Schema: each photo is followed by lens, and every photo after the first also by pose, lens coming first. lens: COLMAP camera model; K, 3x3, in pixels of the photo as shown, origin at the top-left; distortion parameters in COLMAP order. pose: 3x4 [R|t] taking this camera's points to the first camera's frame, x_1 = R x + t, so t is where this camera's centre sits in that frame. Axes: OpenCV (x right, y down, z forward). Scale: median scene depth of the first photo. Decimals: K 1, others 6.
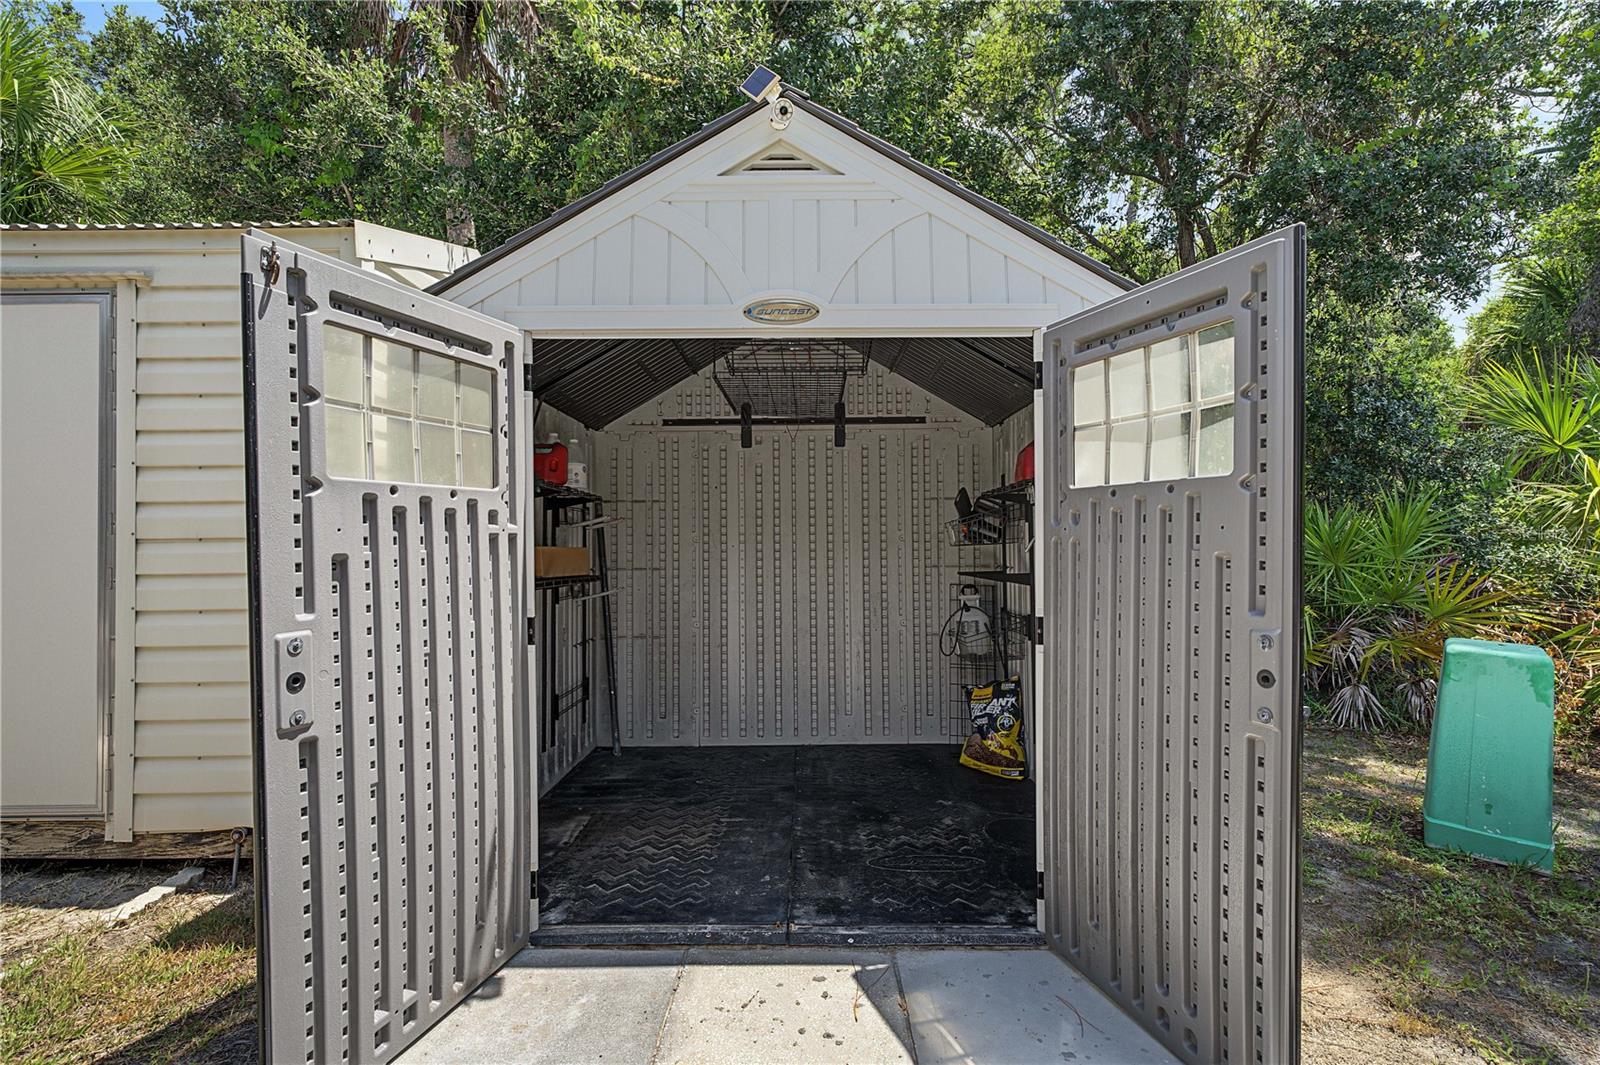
lens RADIAL K [[720.9, 0, 804.4], [0, 720.9, 530.9], [0, 0, 1]] dist [-0.008343, 0.001195]
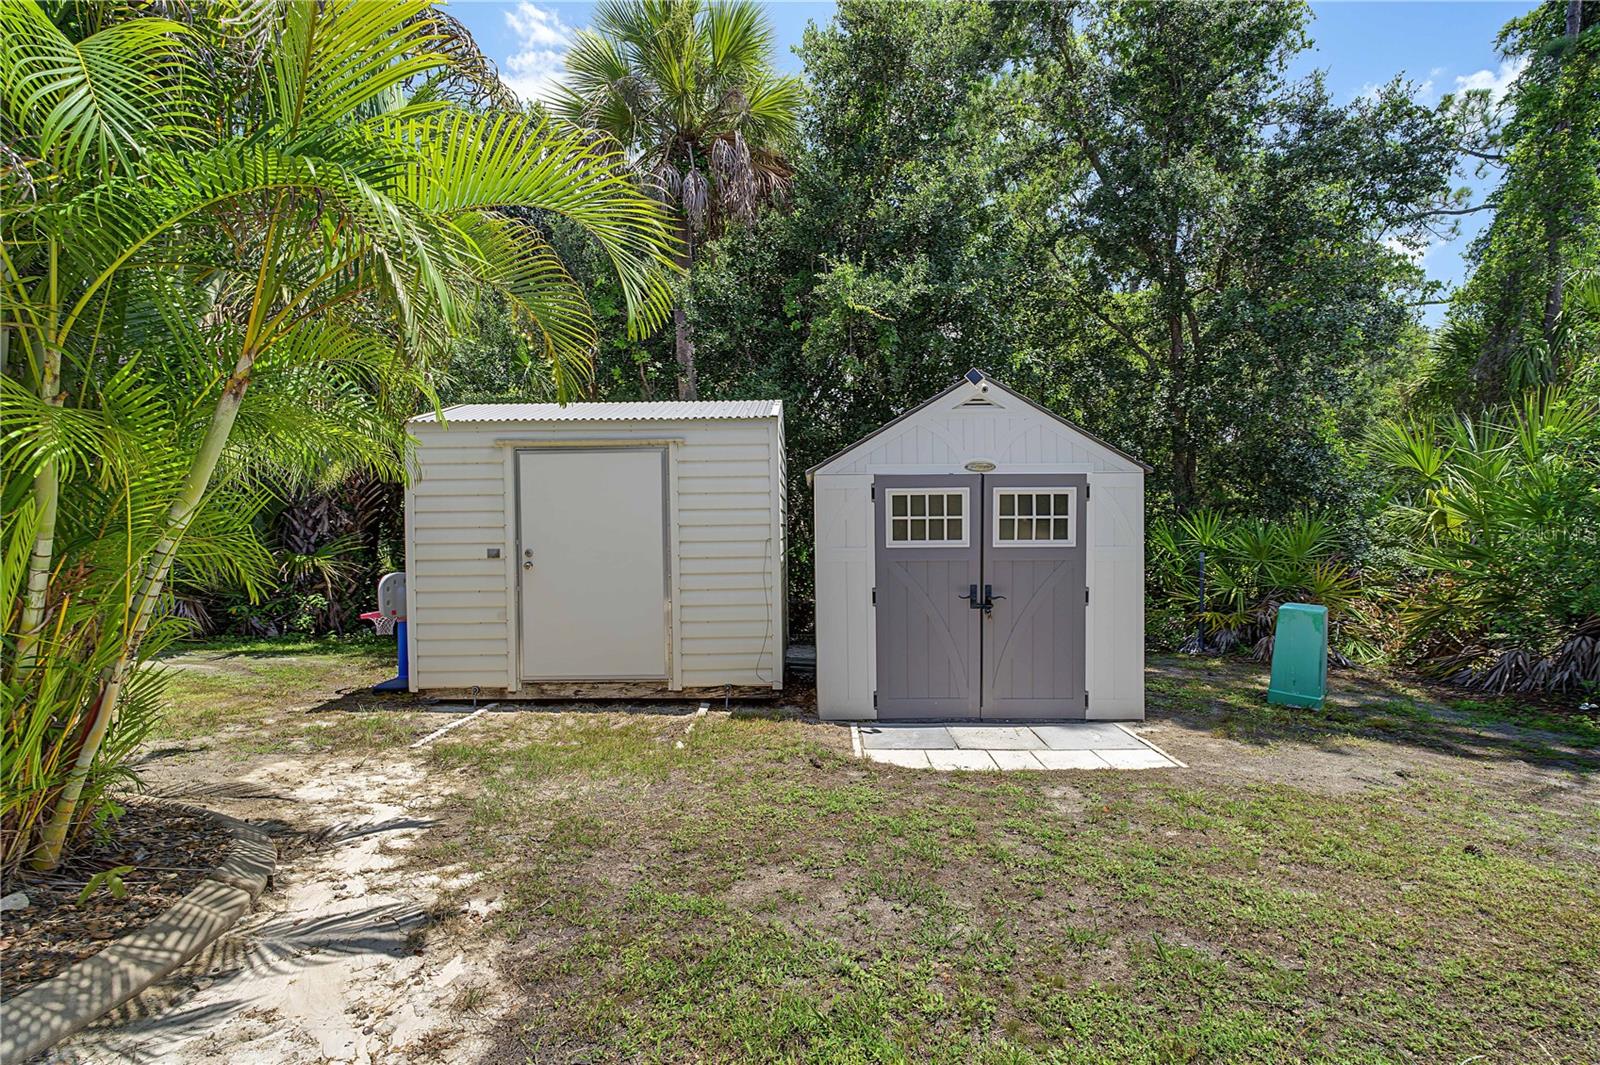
lens RADIAL K [[720.9, 0, 804.4], [0, 720.9, 530.9], [0, 0, 1]] dist [-0.008343, 0.001195]
pose [[0.999718, -0.006198, -0.022925, -0.489638], [0.006638, 0.999794, 0.019193, -0.112608], [0.022802, -0.019339, 0.999553, -1.258535]]
